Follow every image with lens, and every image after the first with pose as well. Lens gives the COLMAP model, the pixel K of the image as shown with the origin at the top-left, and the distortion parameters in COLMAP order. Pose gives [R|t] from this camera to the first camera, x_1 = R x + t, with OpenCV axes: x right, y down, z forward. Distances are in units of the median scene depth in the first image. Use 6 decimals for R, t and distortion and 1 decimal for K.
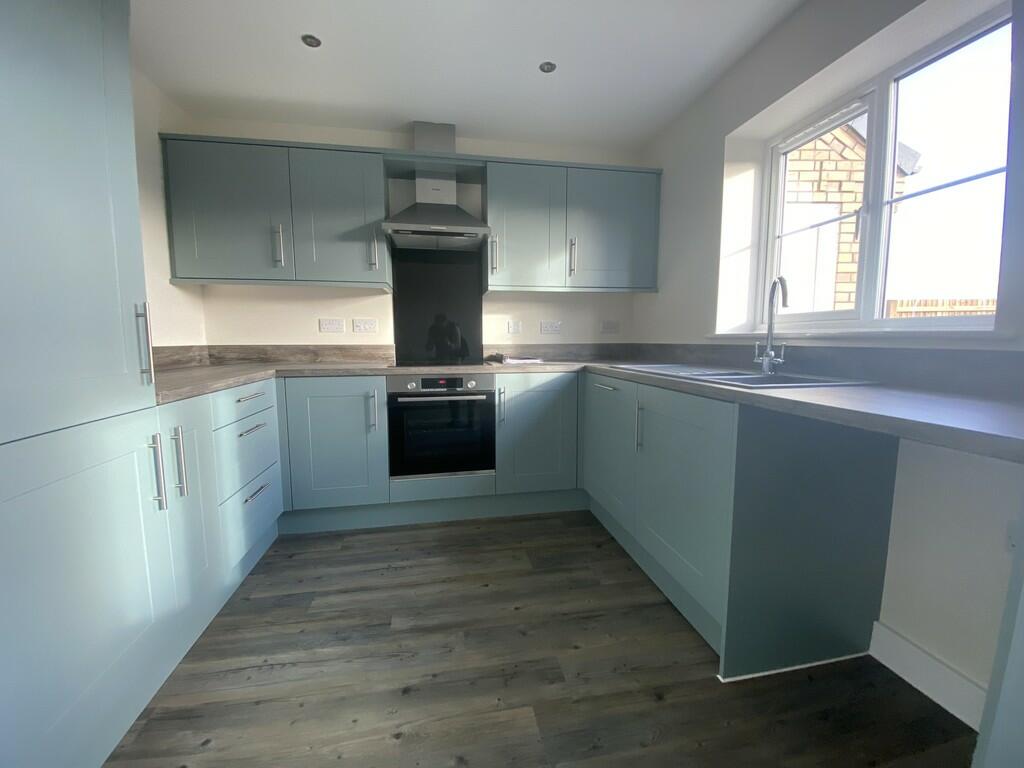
lens RADIAL K [[414.7, 0, 512.0], [0, 414.7, 384.0], [0, 0, 1]] dist [0.021084, -0.023254]
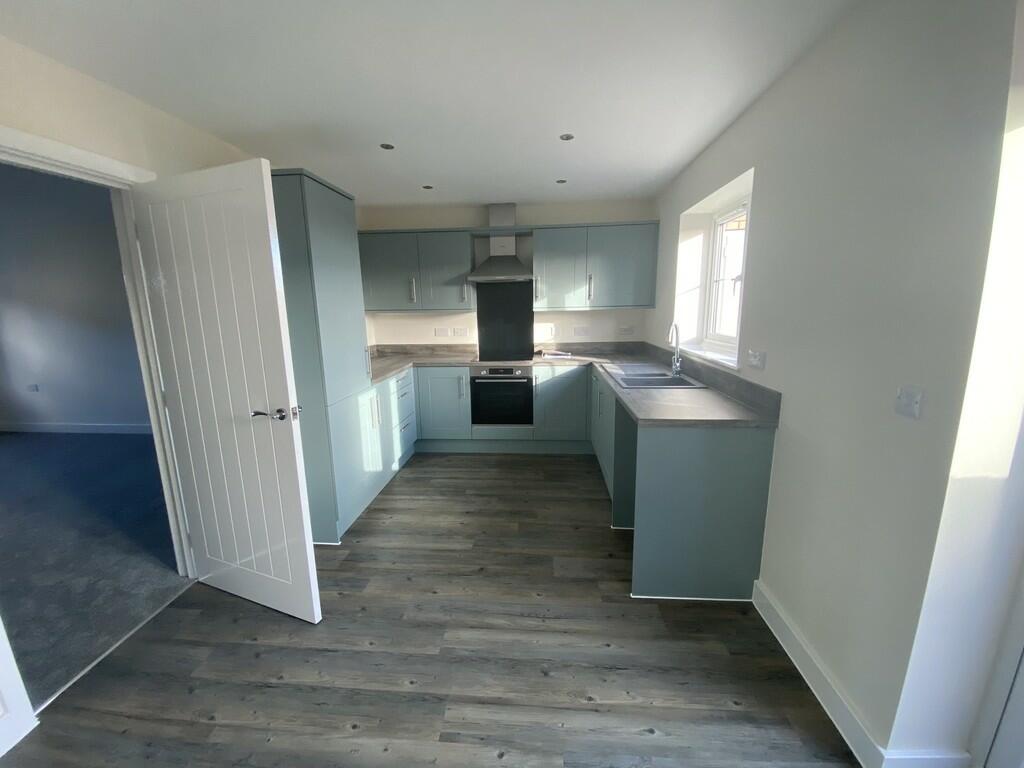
lens RADIAL K [[414.7, 0, 512.0], [0, 414.7, 384.0], [0, 0, 1]] dist [0.021084, -0.023254]
pose [[0.965850, 0.034713, -0.256768, 0.301960], [-0.012777, 0.996160, 0.086612, -0.095856], [0.258788, -0.080374, 0.962584, -0.601377]]
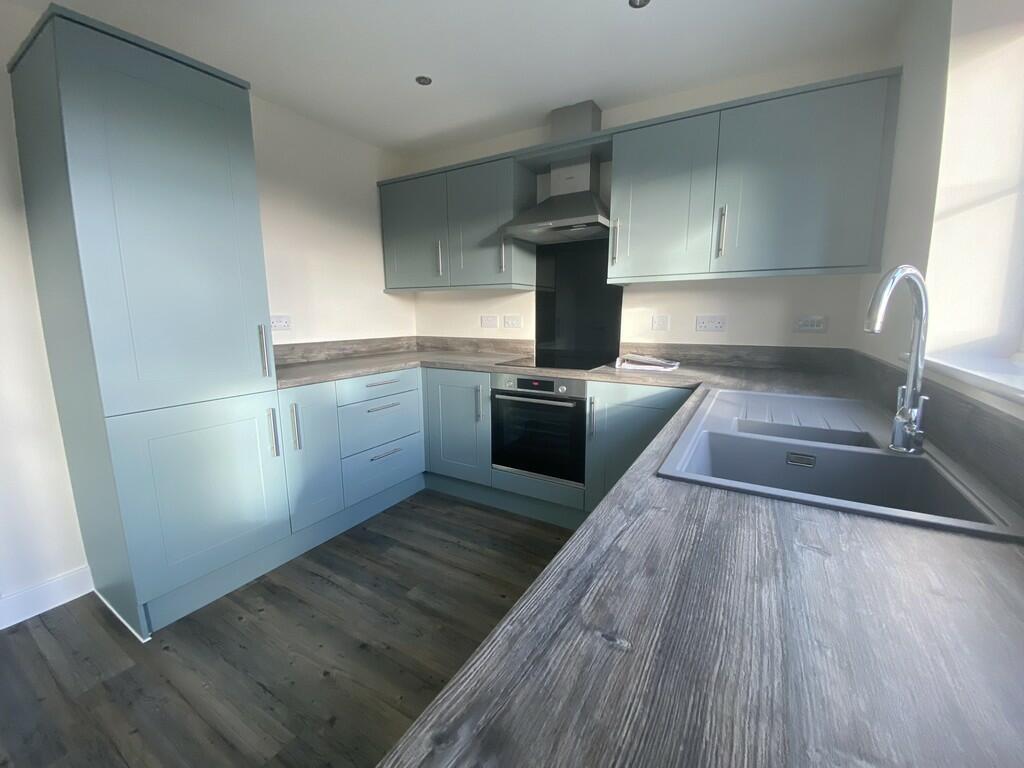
lens RADIAL K [[414.7, 0, 512.0], [0, 414.7, 384.0], [0, 0, 1]] dist [0.021084, -0.023254]
pose [[0.751510, 0.108722, -0.650702, 0.427079], [-0.066671, 0.993793, 0.089048, -0.087224], [0.656345, -0.023538, 0.754094, 0.212743]]
